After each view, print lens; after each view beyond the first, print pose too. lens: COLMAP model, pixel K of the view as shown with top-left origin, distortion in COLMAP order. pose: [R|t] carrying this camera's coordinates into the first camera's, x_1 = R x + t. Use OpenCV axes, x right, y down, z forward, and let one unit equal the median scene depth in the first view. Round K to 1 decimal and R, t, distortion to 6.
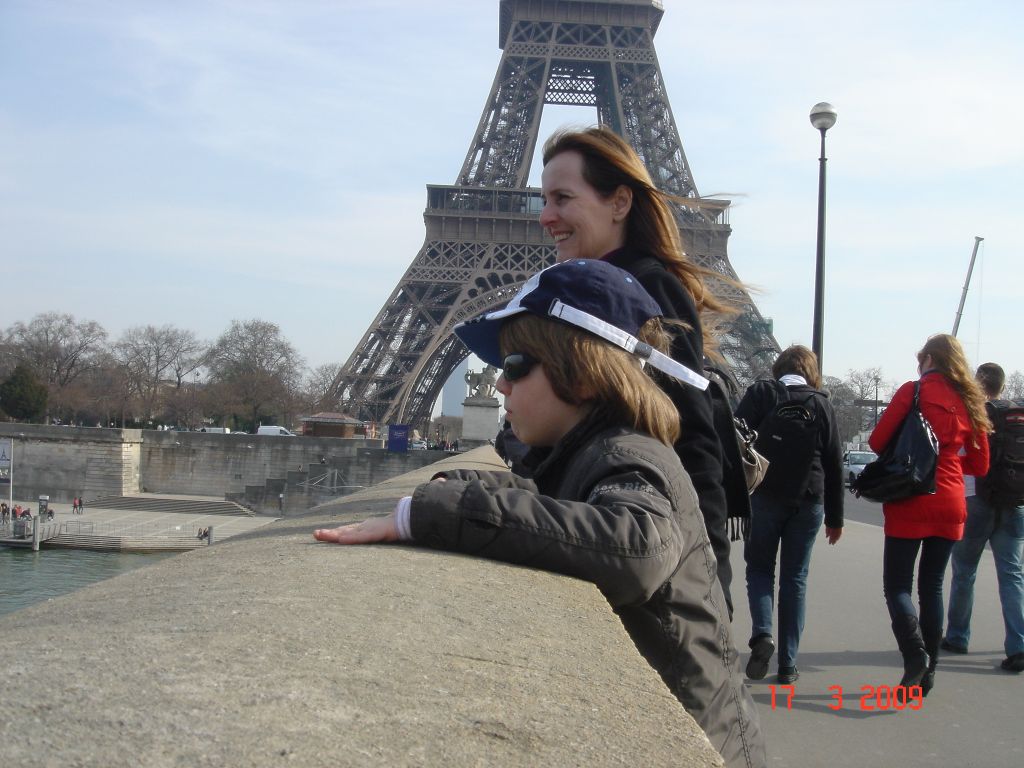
lens RADIAL K [[1172.6, 0, 512.0], [0, 1172.6, 384.0], [0, 0, 1]] dist [-0.178125, 0.157091]
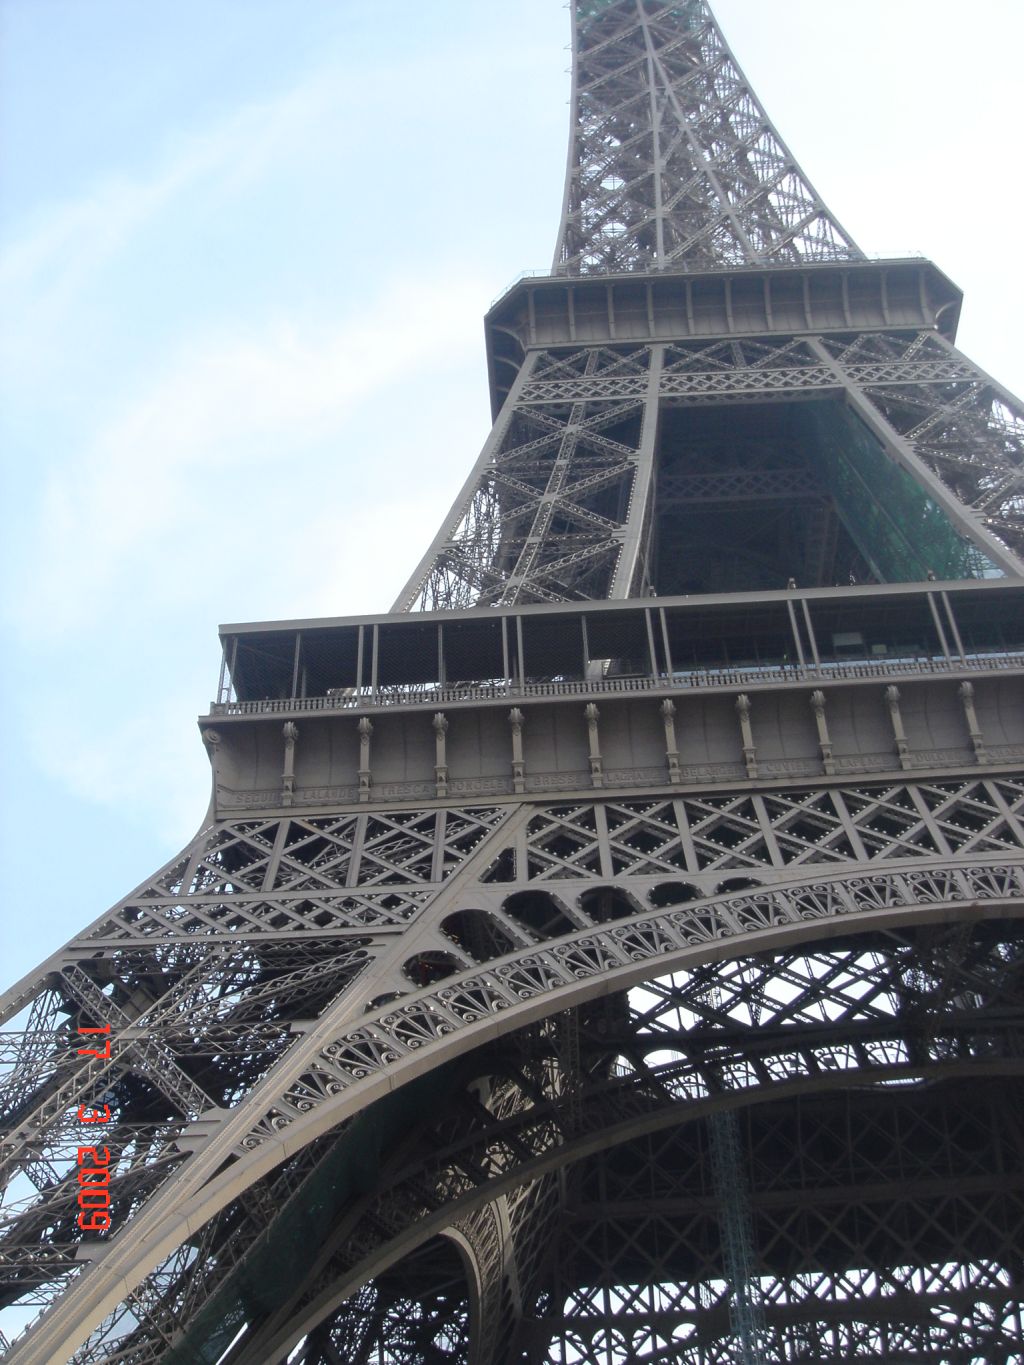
lens RADIAL K [[1563.1, 0, 512.0], [0, 1563.1, 682.5], [0, 0, 1]] dist [-0.178125, 0.157091]
pose [[0.994217, -0.107386, -0.000362, -0.015270], [0.085104, 0.789966, -0.607216, 0.035740], [0.065492, 0.603674, 0.794537, 0.765559]]
